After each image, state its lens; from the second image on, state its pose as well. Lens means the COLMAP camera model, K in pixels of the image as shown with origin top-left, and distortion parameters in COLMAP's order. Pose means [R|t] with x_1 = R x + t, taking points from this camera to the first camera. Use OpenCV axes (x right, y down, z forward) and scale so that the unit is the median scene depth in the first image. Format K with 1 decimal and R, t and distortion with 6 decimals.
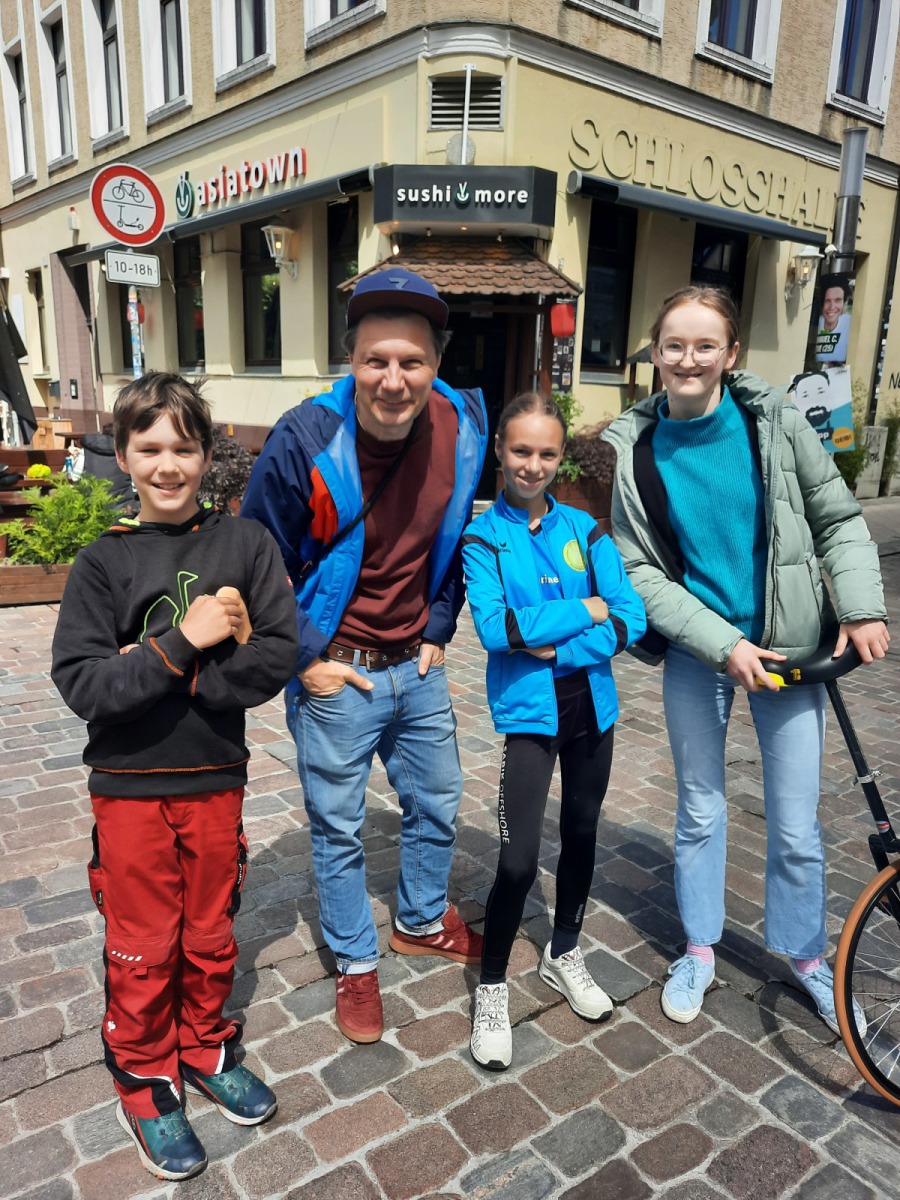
lens RADIAL K [[890.3, 0, 447.1], [0, 890.3, 613.3], [0, 0, 1]] dist [0.066183, -0.060328]
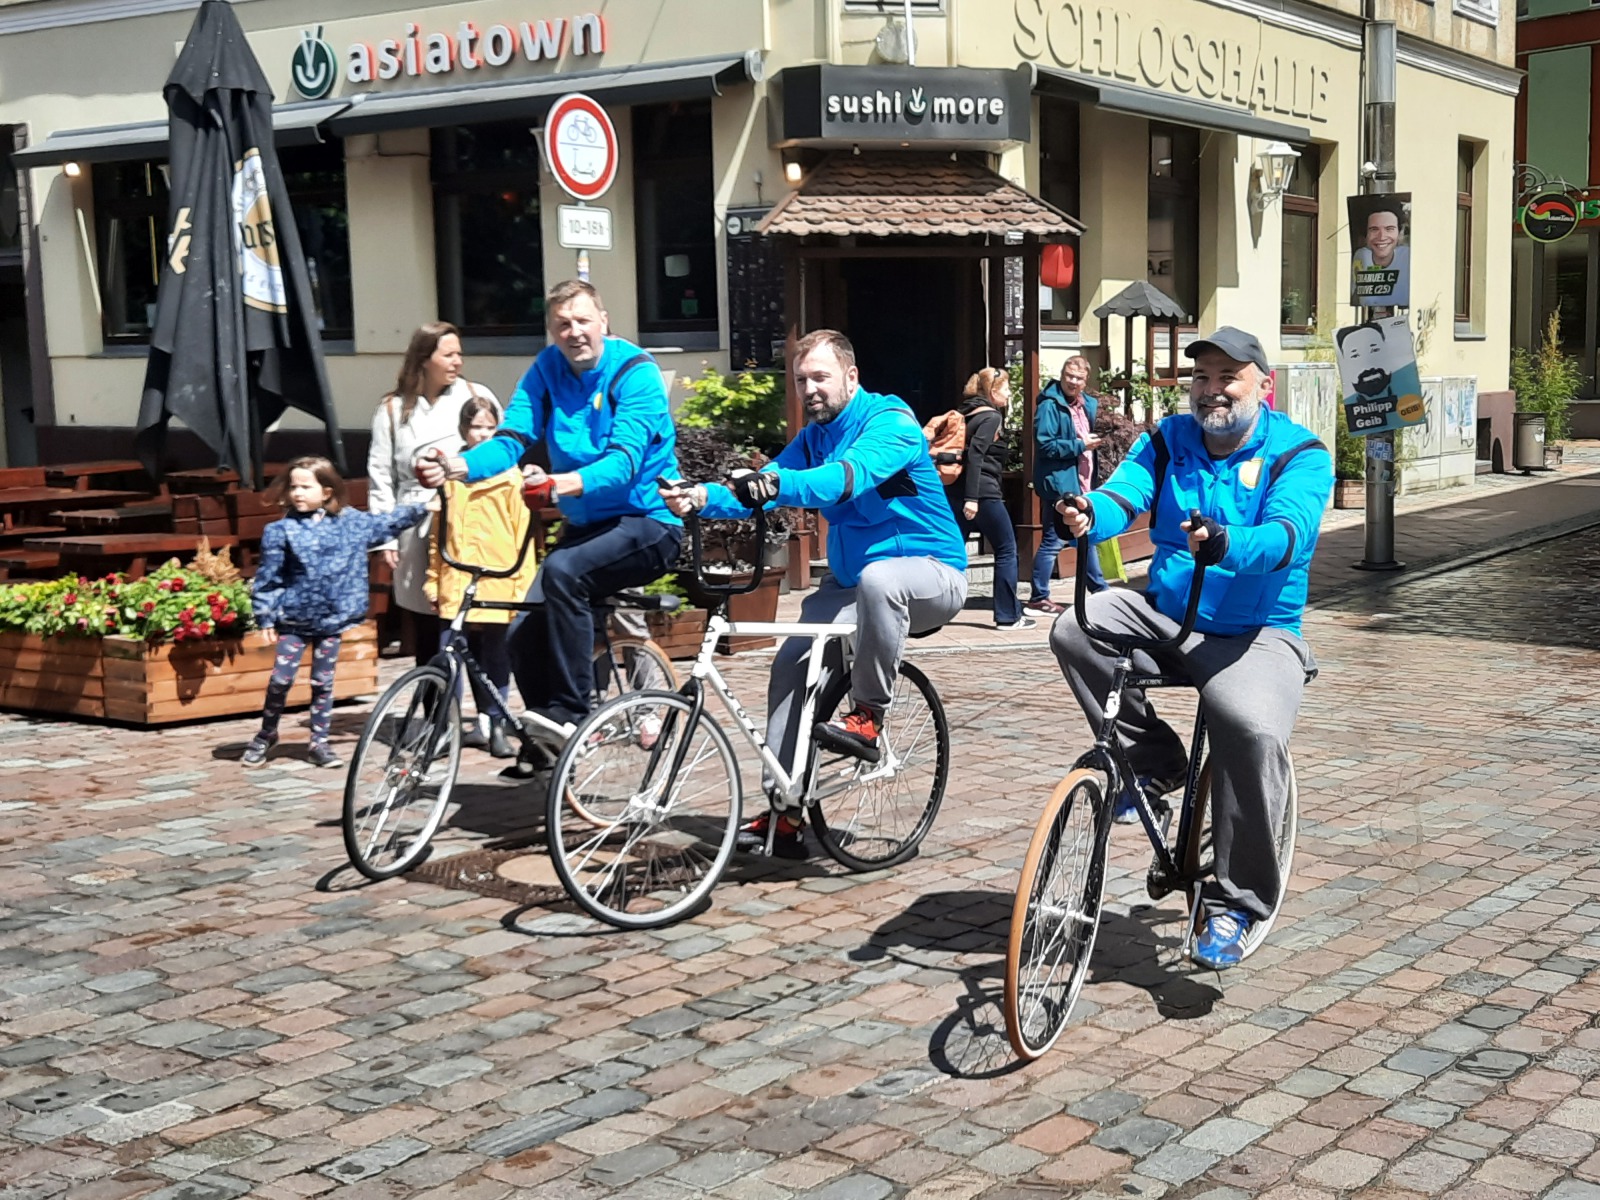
lens RADIAL K [[2084.9, 0, 806.9], [0, 2084.9, 597.0], [0, 0, 1]] dist [0.116472, -0.154486]
pose [[0.960185, -0.068403, 0.270863, -0.547059], [0.100593, 0.989180, -0.106787, 0.099668], [-0.260627, 0.129783, 0.956676, -0.539465]]
